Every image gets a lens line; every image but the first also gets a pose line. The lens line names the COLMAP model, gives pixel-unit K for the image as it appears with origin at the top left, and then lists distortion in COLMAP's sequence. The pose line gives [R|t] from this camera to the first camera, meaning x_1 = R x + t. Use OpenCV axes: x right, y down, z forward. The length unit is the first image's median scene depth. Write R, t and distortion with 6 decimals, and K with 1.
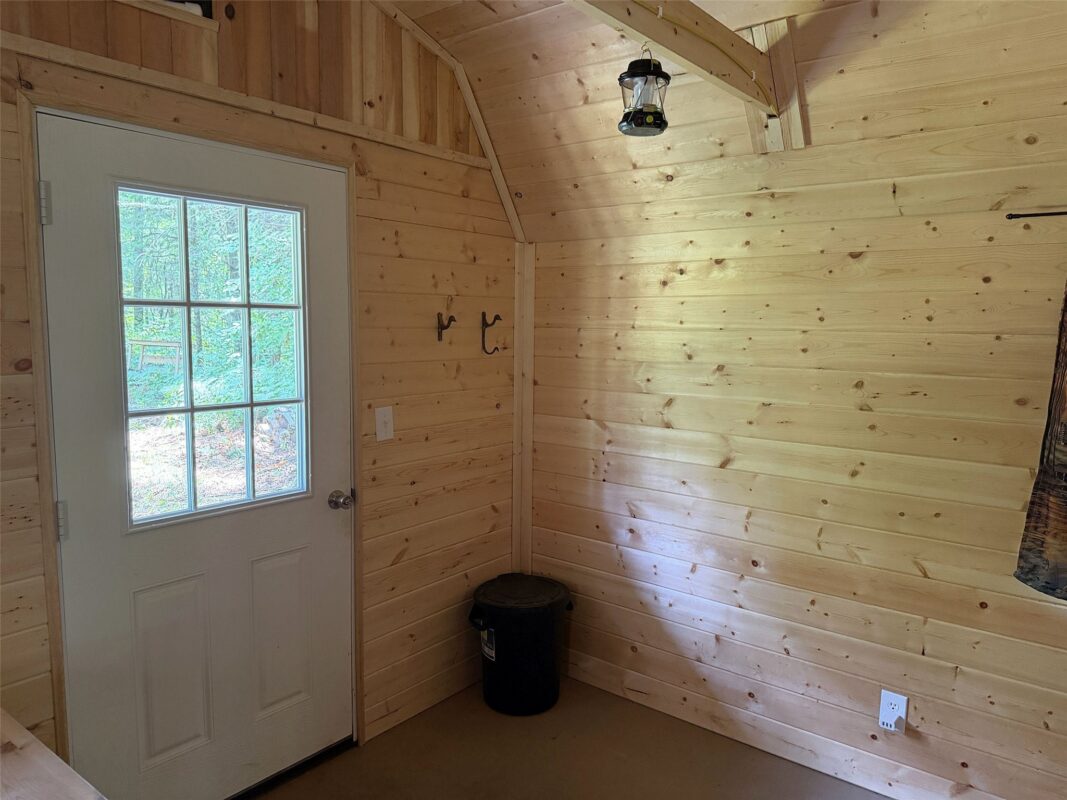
lens RADIAL K [[737.8, 0, 534.5], [0, 737.8, 399.9], [0, 0, 1]] dist [0.071076, -0.052505]
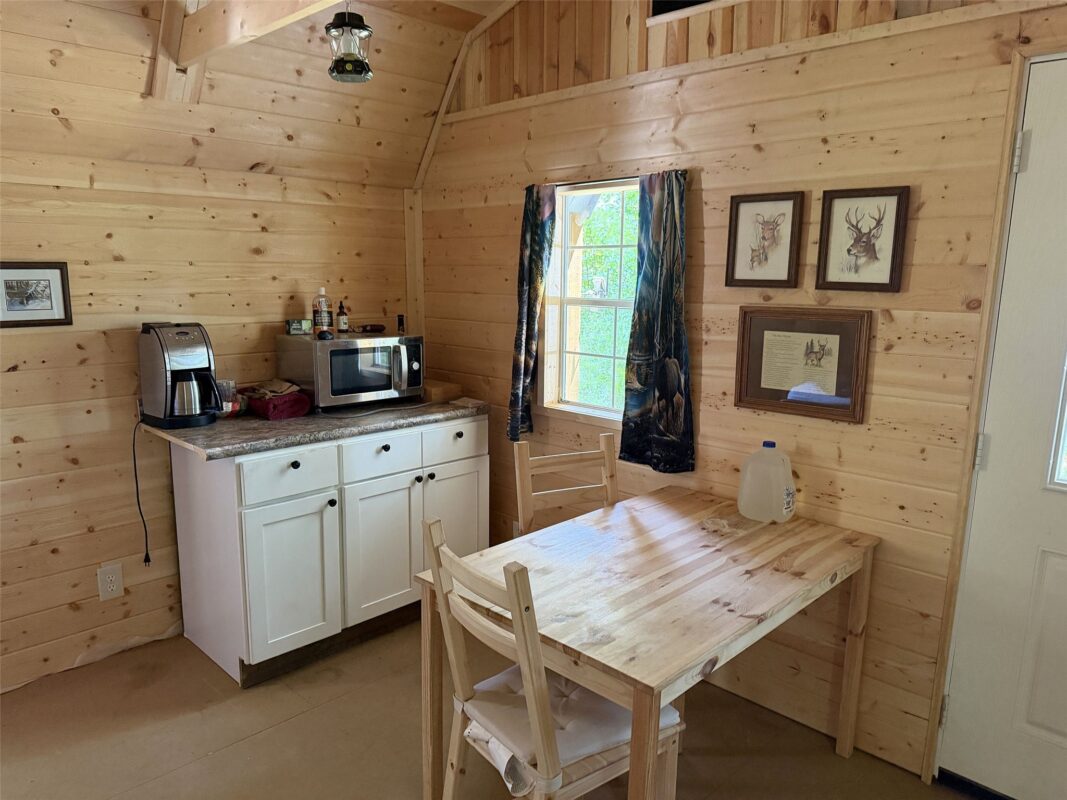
lens RADIAL K [[737.8, 0, 535.3], [0, 737.8, 400.1], [0, 0, 1]] dist [0.071076, -0.052505]
pose [[-0.115717, 0.153814, -0.981300, 0.516572], [-0.131454, 0.976876, 0.168622, -0.010131], [0.984545, 0.148509, -0.092822, 0.480429]]
